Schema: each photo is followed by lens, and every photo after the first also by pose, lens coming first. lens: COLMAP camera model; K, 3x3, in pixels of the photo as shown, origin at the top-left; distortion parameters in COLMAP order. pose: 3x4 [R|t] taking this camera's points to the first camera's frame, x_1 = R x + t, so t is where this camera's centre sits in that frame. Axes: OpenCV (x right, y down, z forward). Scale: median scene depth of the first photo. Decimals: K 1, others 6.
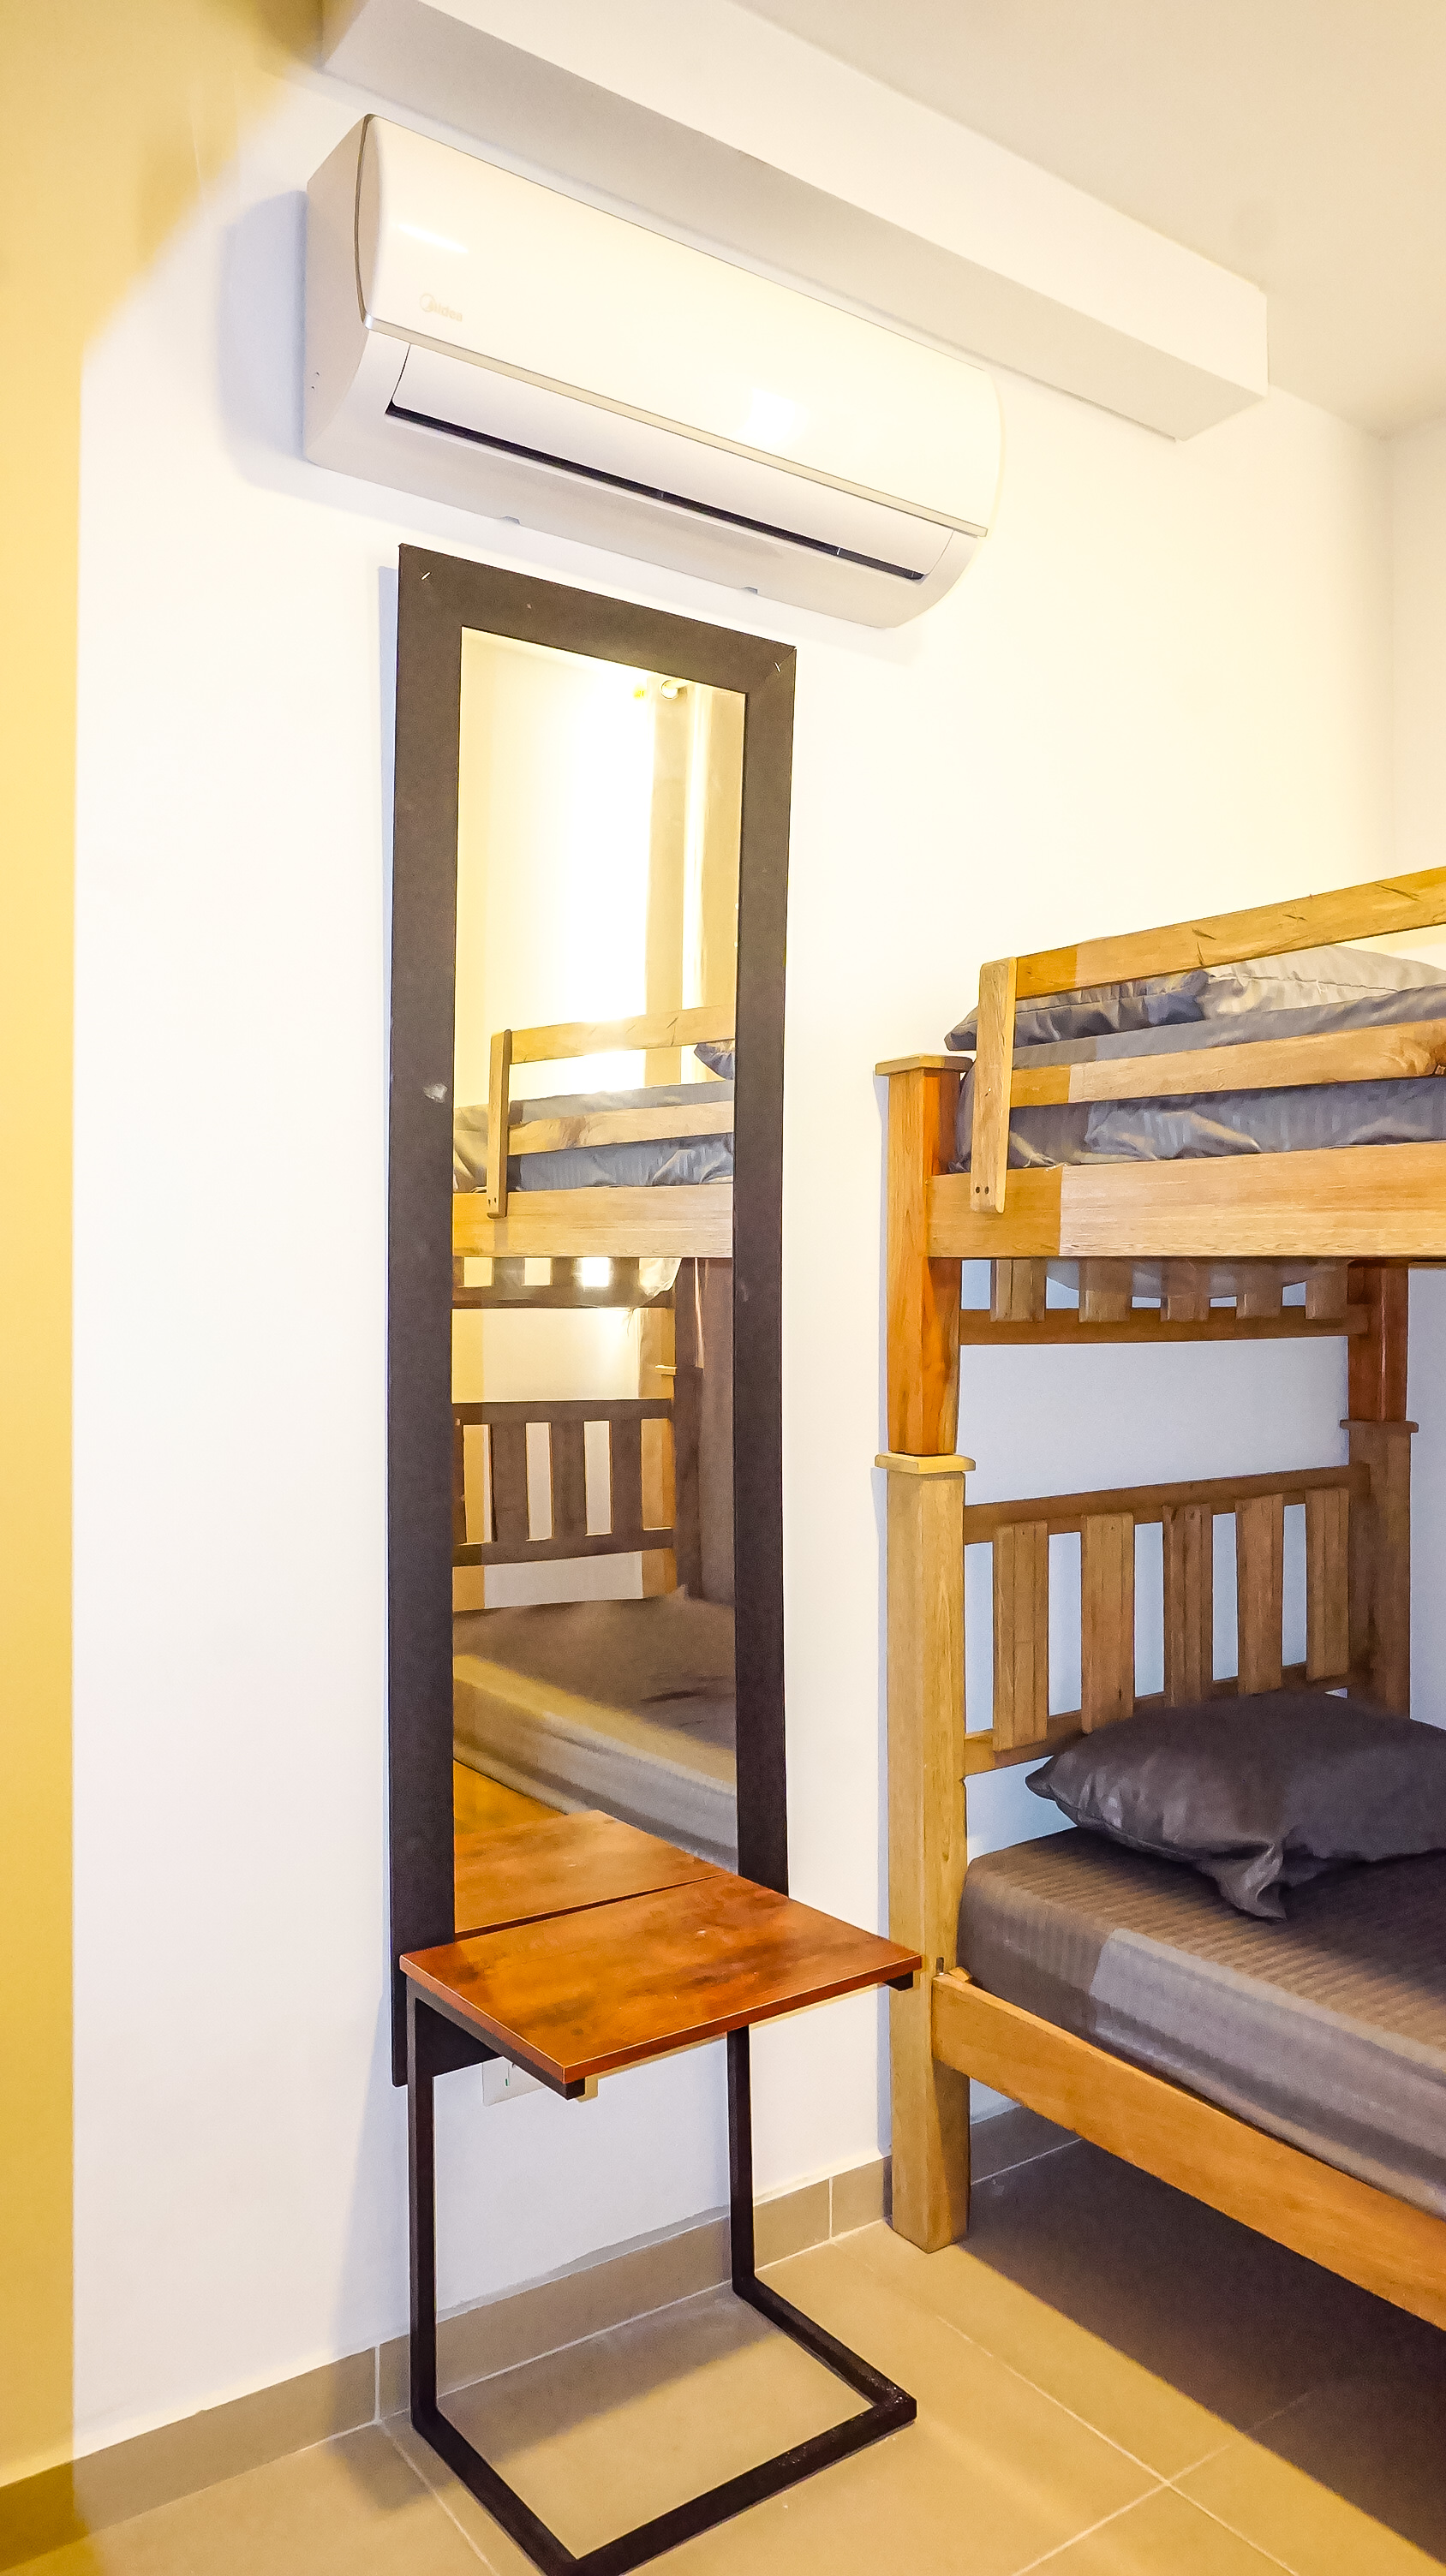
lens RADIAL K [[1805.3, 0, 723.0], [0, 1805.3, 1288.0], [0, 0, 1]] dist [-0.082717, 0.088838]
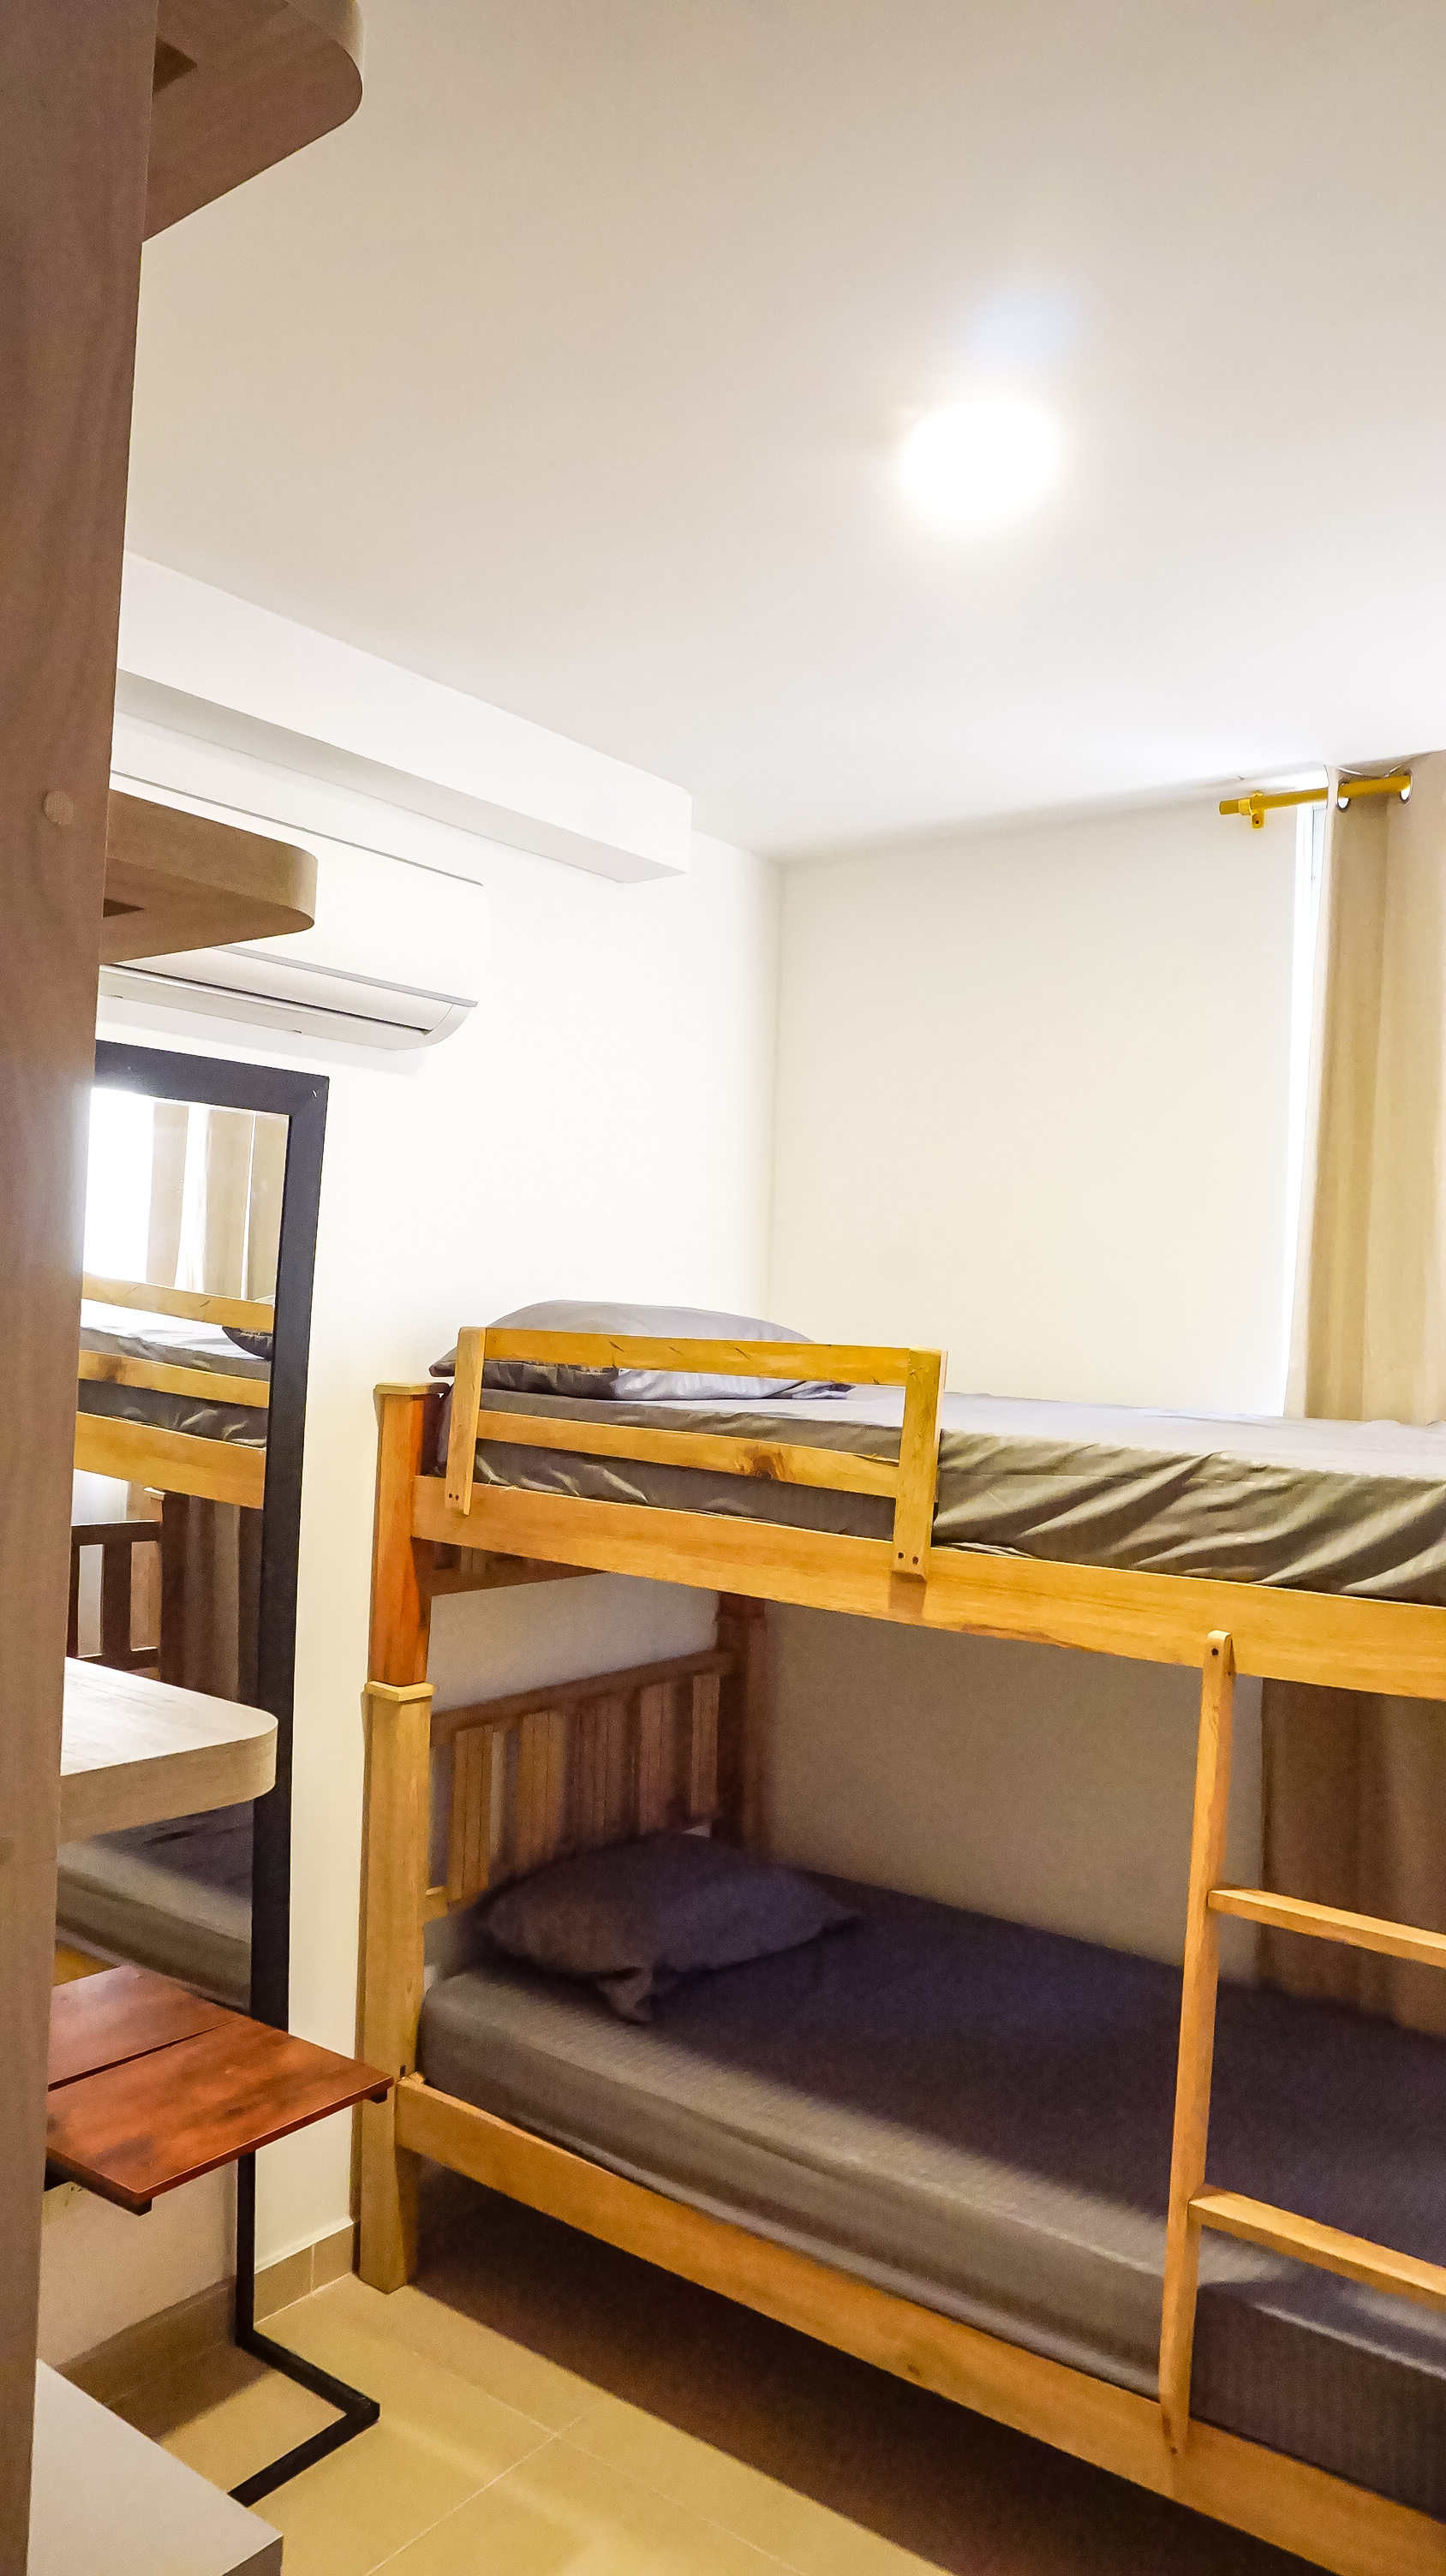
lens RADIAL K [[1774.9, 0, 723.0], [0, 1774.9, 1288.0], [0, 0, 1]] dist [-0.006922, 0.000406]
pose [[0.954693, 0.037501, 0.295221, -0.063440], [-0.035038, 0.999293, -0.013631, -0.198349], [-0.295524, 0.002670, 0.955332, -0.340410]]
